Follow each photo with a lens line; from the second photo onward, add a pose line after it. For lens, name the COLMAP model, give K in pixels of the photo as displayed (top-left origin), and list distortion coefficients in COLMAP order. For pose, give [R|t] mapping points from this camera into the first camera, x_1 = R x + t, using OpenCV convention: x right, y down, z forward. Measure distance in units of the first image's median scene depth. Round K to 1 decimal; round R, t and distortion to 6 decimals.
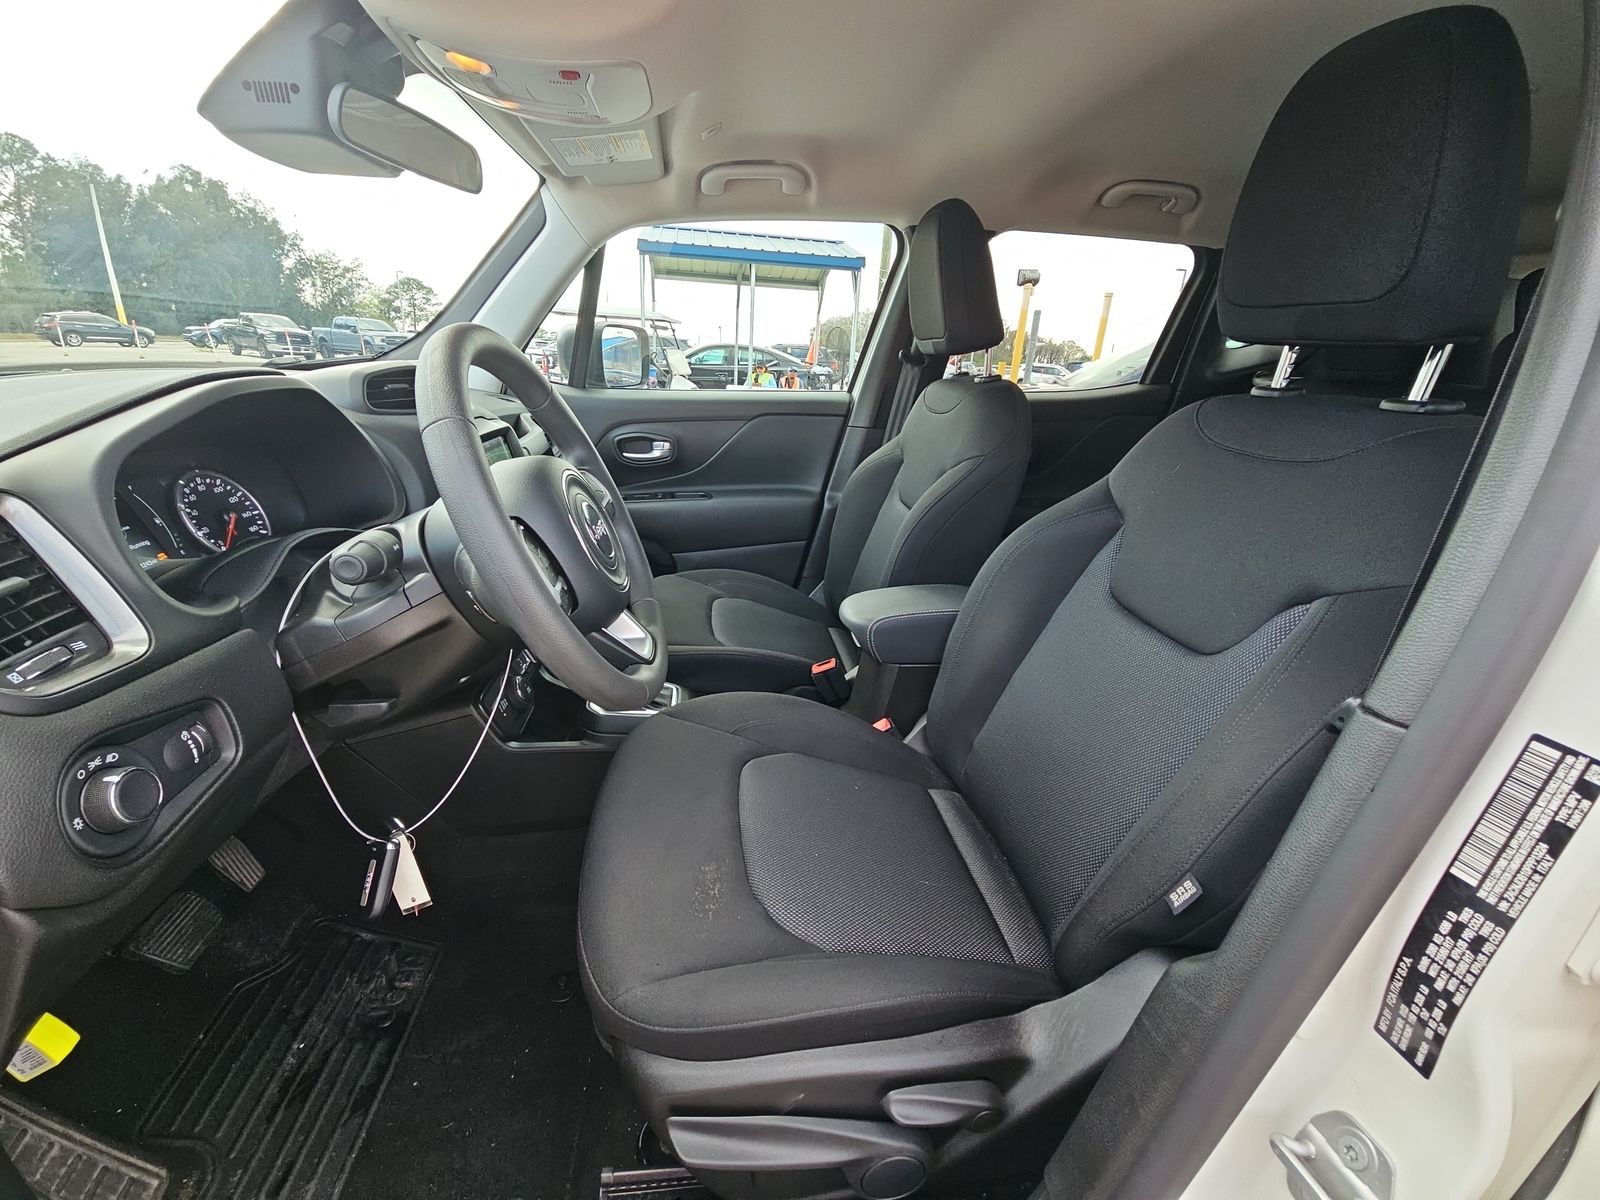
lens RADIAL K [[645.2, 0, 800.0], [0, 645.2, 600.0], [0, 0, 1]] dist [0.001820, -0.010134]
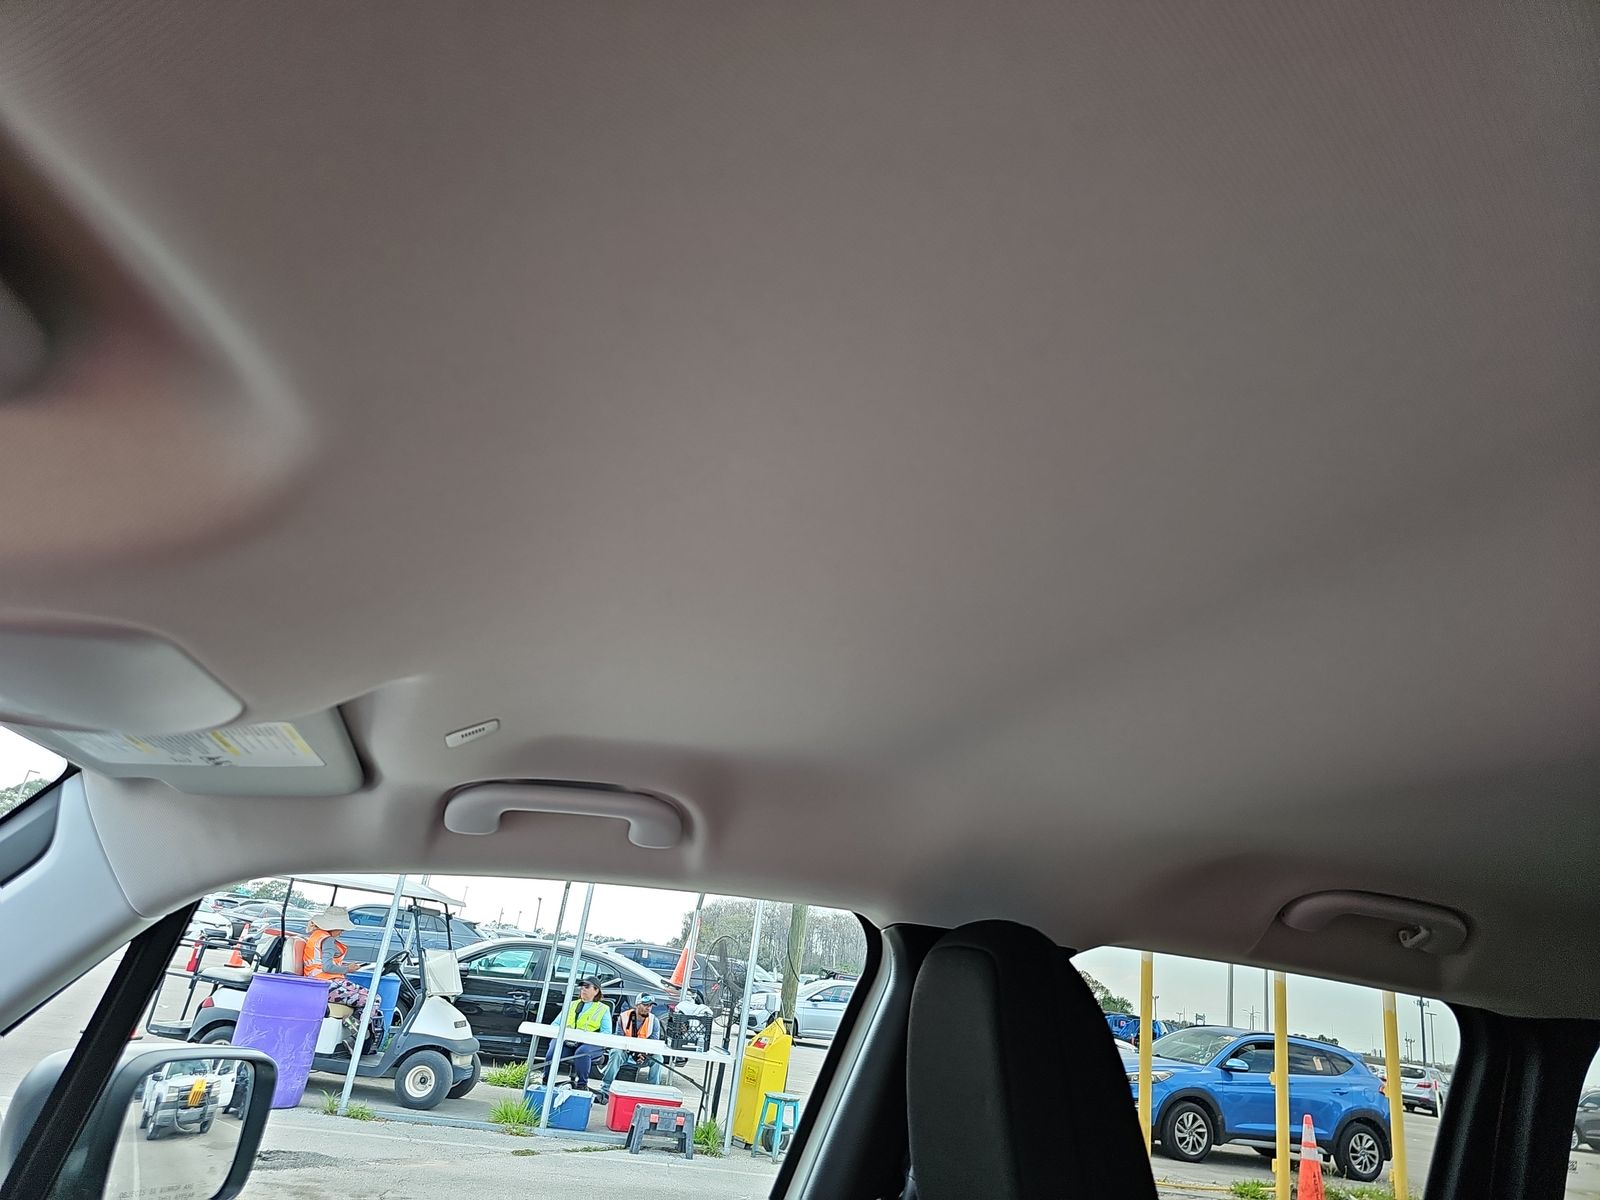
lens RADIAL K [[1029.5, 0, 800.0], [0, 1029.5, 600.0], [0, 0, 1]] dist [-0.001822, -0.023061]
pose [[0.988343, 0.124630, 0.087442, 0.010579], [-0.040599, 0.769302, -0.637594, -0.458218], [-0.146732, 0.626612, 0.765394, 0.477303]]
